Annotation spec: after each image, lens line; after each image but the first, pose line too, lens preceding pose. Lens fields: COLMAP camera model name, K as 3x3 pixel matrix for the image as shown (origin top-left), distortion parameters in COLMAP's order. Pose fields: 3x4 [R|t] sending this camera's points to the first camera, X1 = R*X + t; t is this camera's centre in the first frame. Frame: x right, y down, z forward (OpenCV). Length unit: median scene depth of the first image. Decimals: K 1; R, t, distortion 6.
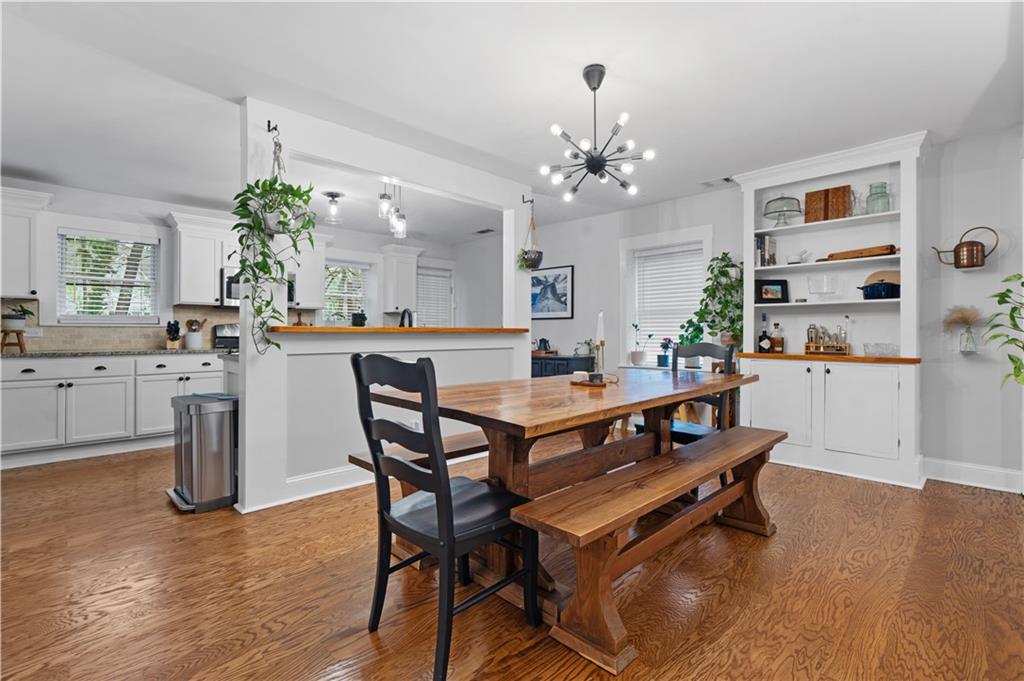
lens RADIAL K [[471.0, 0, 513.0], [0, 471.0, 331.0], [0, 0, 1]] dist [-0.002663, -0.000308]
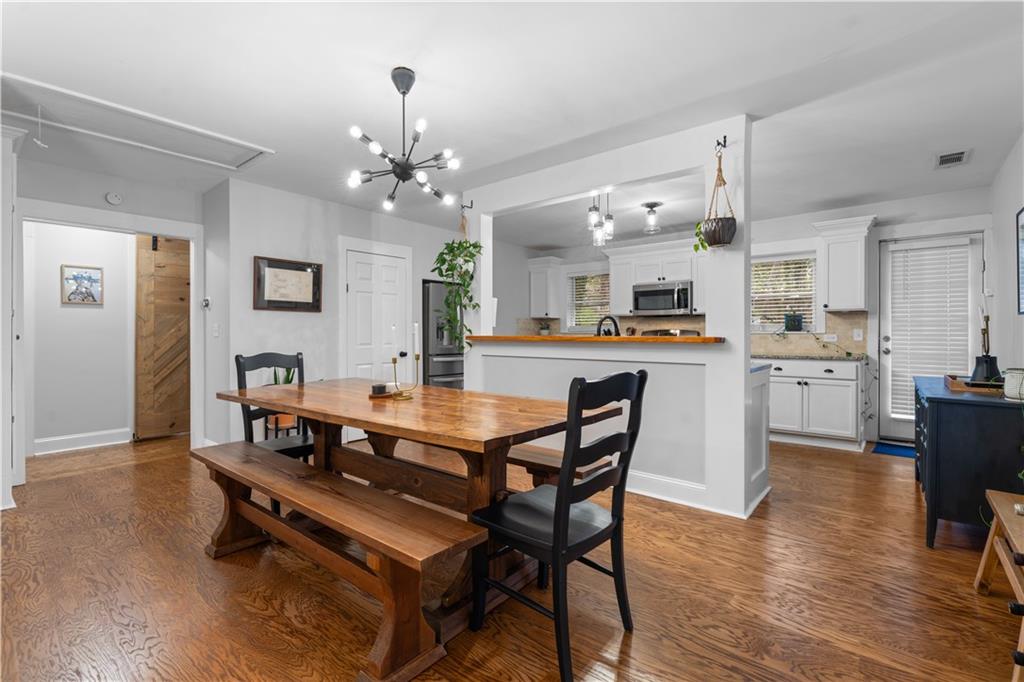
lens RADIAL K [[471.0, 0, 509.5], [0, 471.0, 336.8], [0, 0, 1]] dist [-0.002663, -0.000308]
pose [[0.097093, 0.007230, -0.995249, 0.597124], [0.002948, 0.999967, 0.007551, -0.010089], [0.995271, -0.003668, 0.097069, 0.589502]]
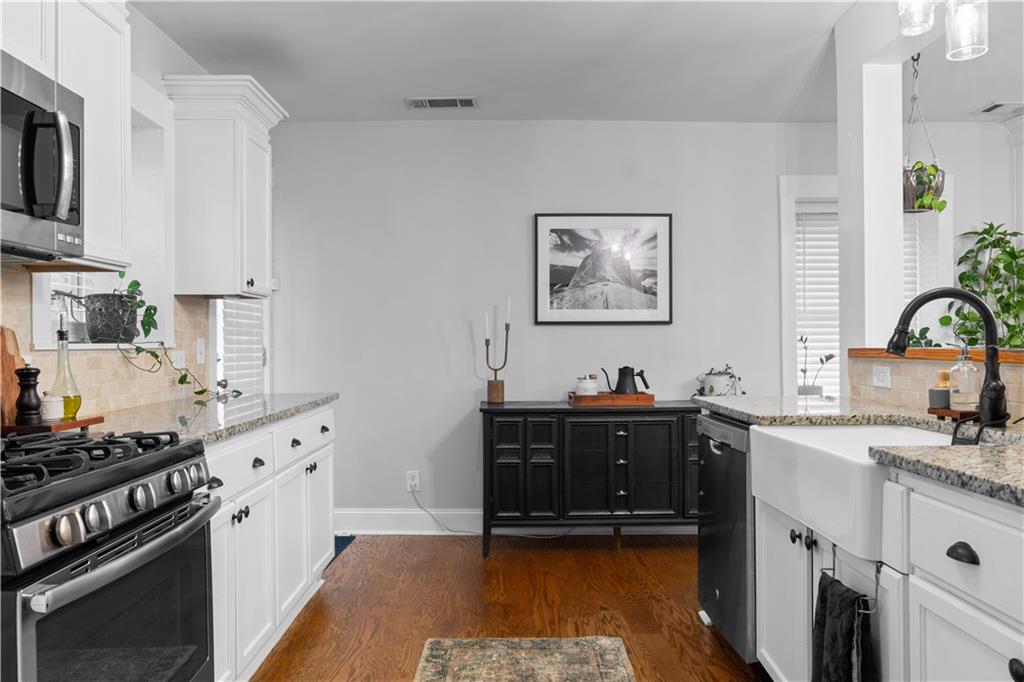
lens RADIAL K [[744.5, 0, 518.9], [0, 744.5, 337.5], [0, 0, 1]] dist [0.002275, 0.012876]
pose [[0.694863, 0.001154, 0.719142, -0.656674], [0.004560, 0.999972, -0.006011, -0.010963], [-0.719128, 0.007456, 0.694838, 0.720173]]
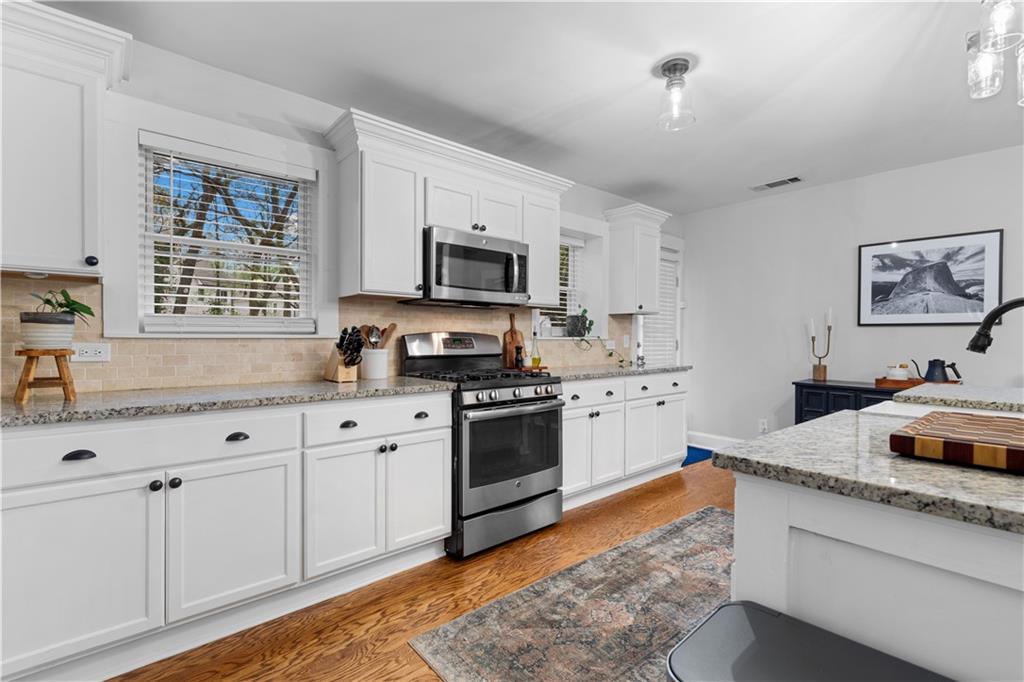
lens RADIAL K [[471.0, 0, 512.6], [0, 471.0, 340.8], [0, 0, 1]] dist [-0.002663, -0.000308]
pose [[0.997800, 0.005372, -0.066072, -0.512049], [-0.004696, 0.999935, 0.010375, -0.013073], [0.066124, -0.010042, 0.997761, 0.501894]]
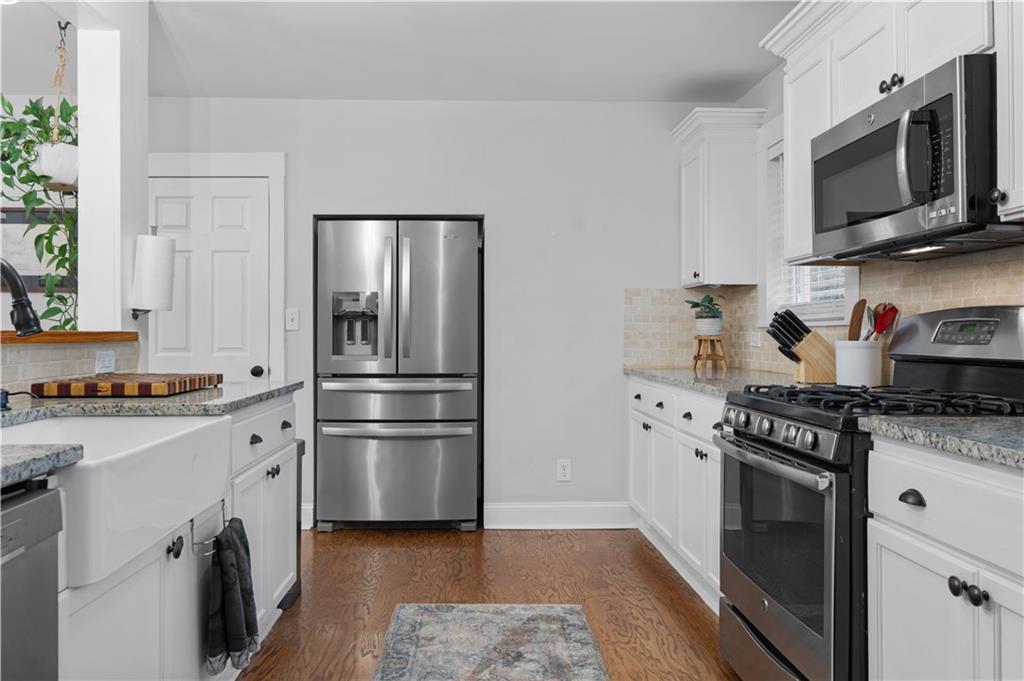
lens RADIAL K [[717.6, 0, 475.5], [0, 717.6, 330.6], [0, 0, 1]] dist [-0.004990, 0.002365]
pose [[-0.694403, -0.004688, -0.719571, -0.114407], [0.001222, 0.999970, -0.007693, -0.001788], [0.719585, -0.006221, -0.694377, 1.214880]]
